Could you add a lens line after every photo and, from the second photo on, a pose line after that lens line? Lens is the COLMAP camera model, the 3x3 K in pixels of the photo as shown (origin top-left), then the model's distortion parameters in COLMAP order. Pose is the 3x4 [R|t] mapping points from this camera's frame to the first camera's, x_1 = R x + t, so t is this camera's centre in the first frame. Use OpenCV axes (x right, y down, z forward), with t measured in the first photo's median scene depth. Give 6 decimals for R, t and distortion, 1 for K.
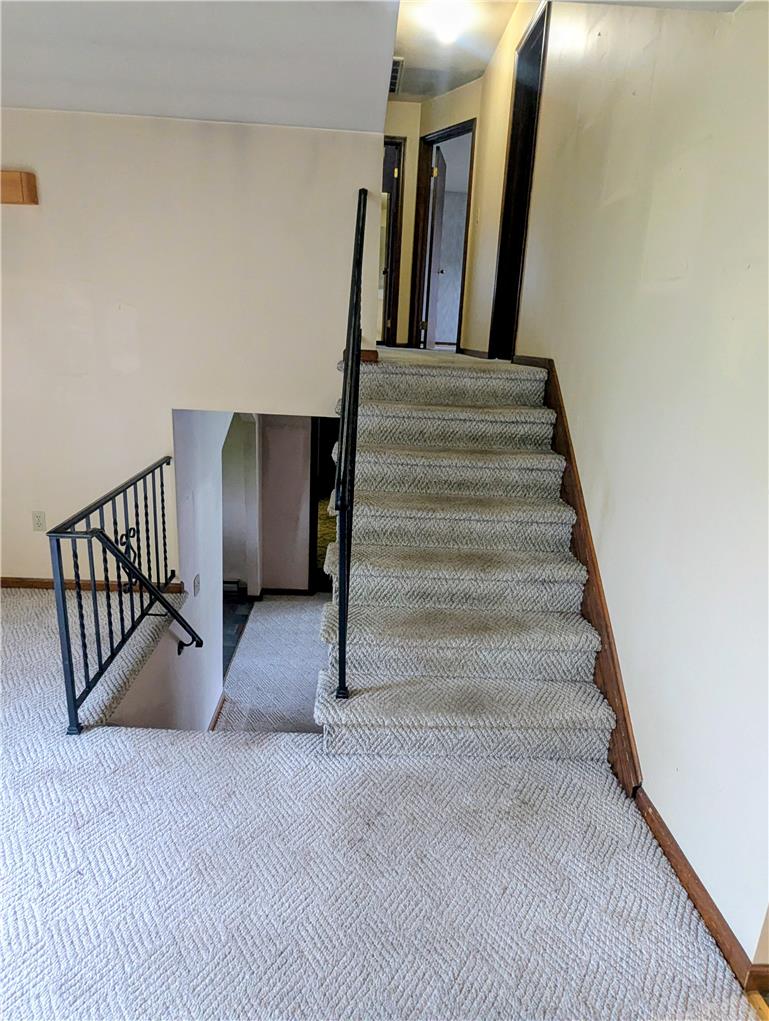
lens RADIAL K [[634.8, 0, 384.5], [0, 634.8, 510.5], [0, 0, 1]] dist [0.005300, 0.000068]
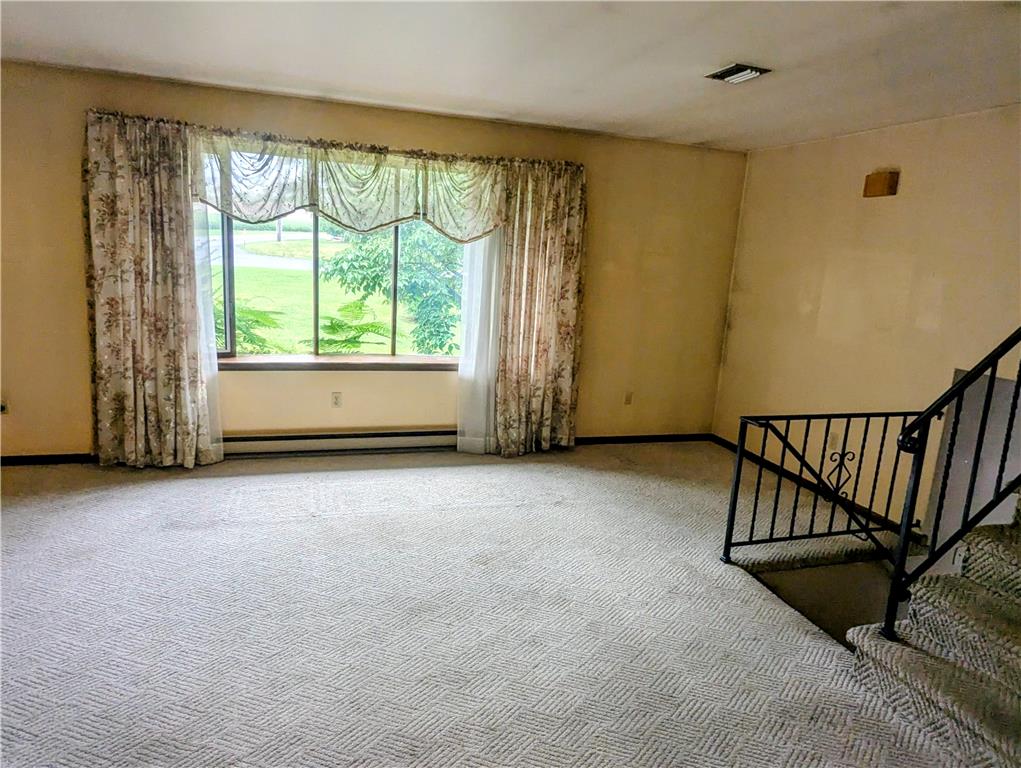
lens RADIAL K [[634.8, 0, 508.4], [0, 634.8, 391.6], [0, 0, 1]] dist [0.005300, 0.000068]
pose [[0.279404, 0.176734, -0.943768, 0.644629], [-0.306026, 0.948046, 0.086936, 0.014947], [0.910100, 0.264527, 0.318973, 0.010139]]
